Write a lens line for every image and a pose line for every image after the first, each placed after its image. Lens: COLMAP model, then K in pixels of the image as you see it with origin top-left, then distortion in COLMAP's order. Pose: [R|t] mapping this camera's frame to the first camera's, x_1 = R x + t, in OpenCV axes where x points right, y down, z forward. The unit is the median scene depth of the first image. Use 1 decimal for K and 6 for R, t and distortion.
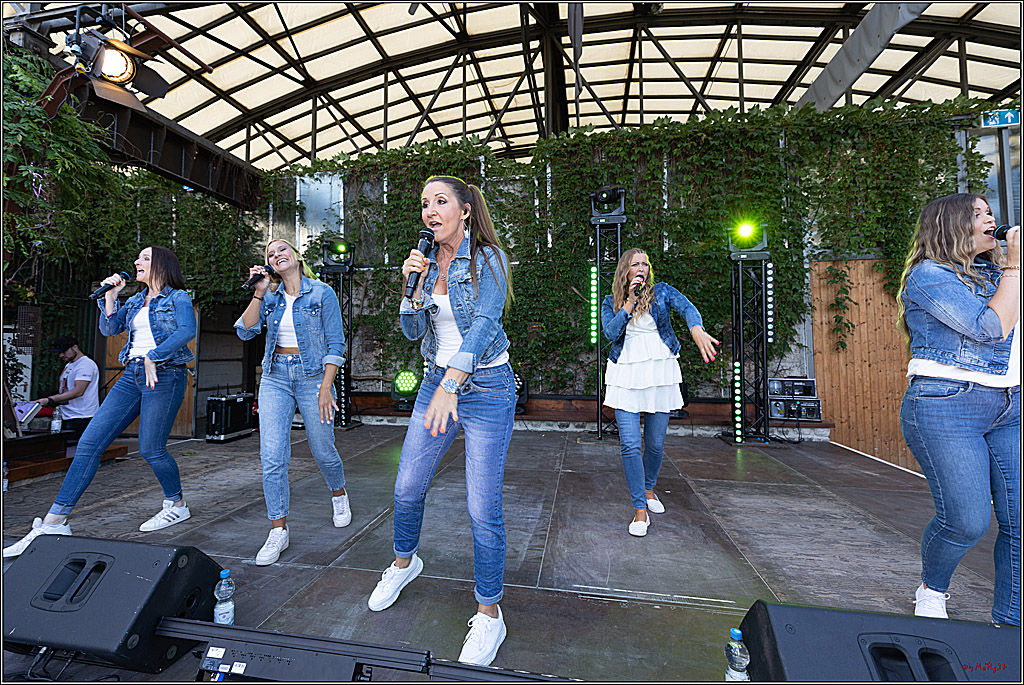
lens RADIAL K [[468.3, 0, 488.3], [0, 468.3, 320.8], [0, 0, 1]] dist [0.007035, -0.000284]
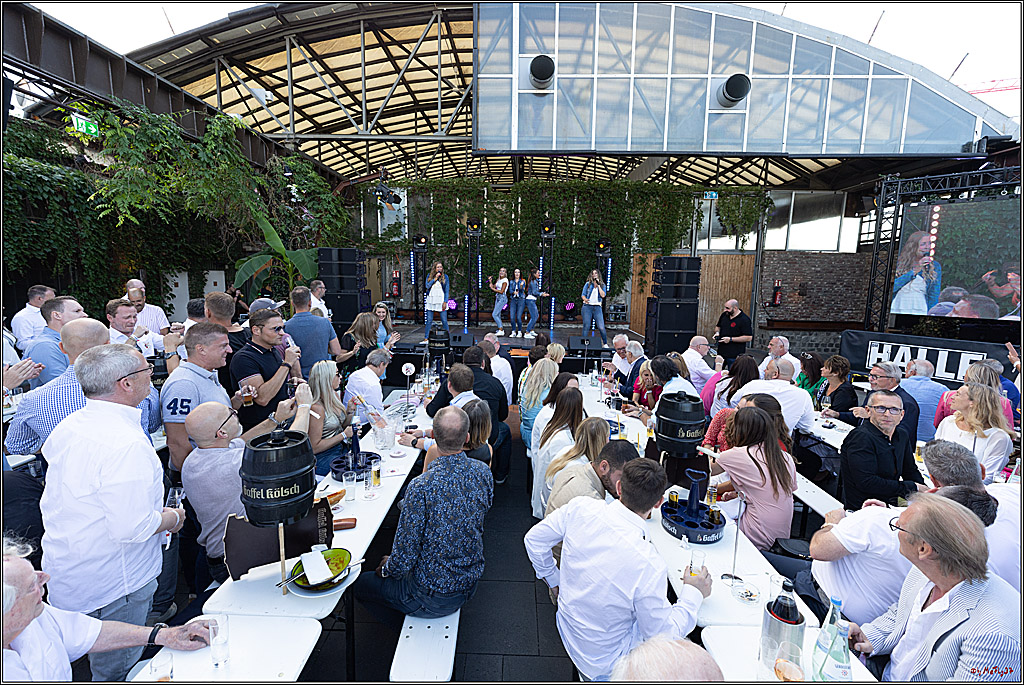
lens RADIAL K [[449.1, 0, 514.4], [0, 449.1, 340.0], [0, 0, 1]] dist [-0.000054, 0.000142]
pose [[0.987345, 0.001130, 0.158581, -0.191946], [-0.028855, 0.984562, 0.172641, -0.063417], [-0.155937, -0.175032, 0.972135, -0.941181]]
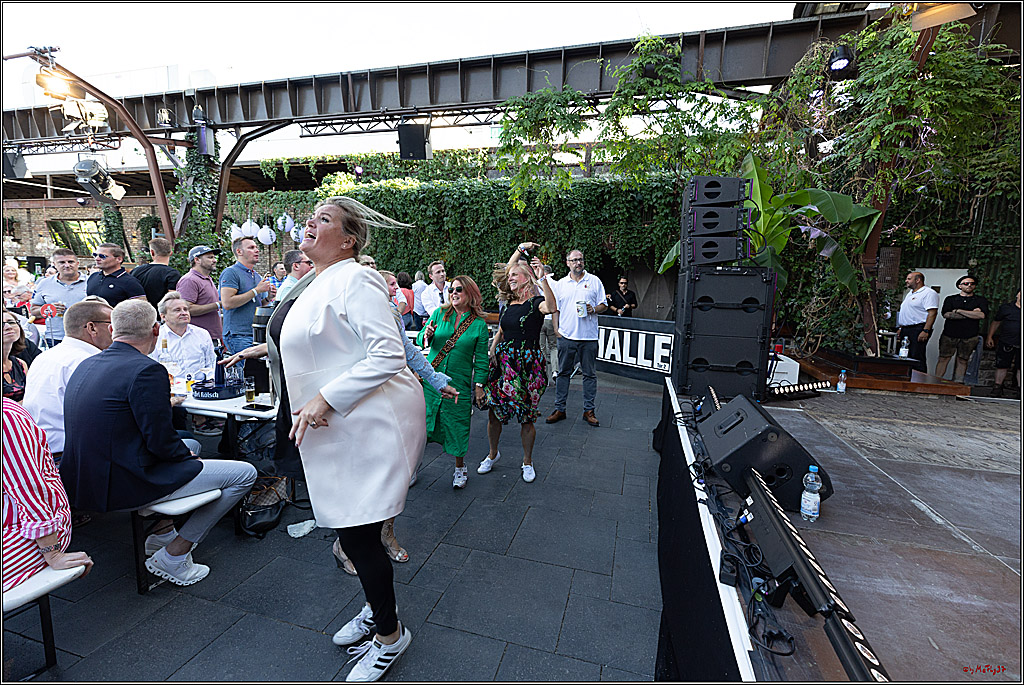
lens RADIAL K [[449.1, 0, 514.4], [0, 449.1, 340.0], [0, 0, 1]] dist [-0.000054, 0.000142]
pose [[-0.080821, 0.117357, -0.989796, 0.128756], [0.036504, 0.992727, 0.114724, 0.019590], [0.996060, -0.026859, -0.084517, 0.093799]]
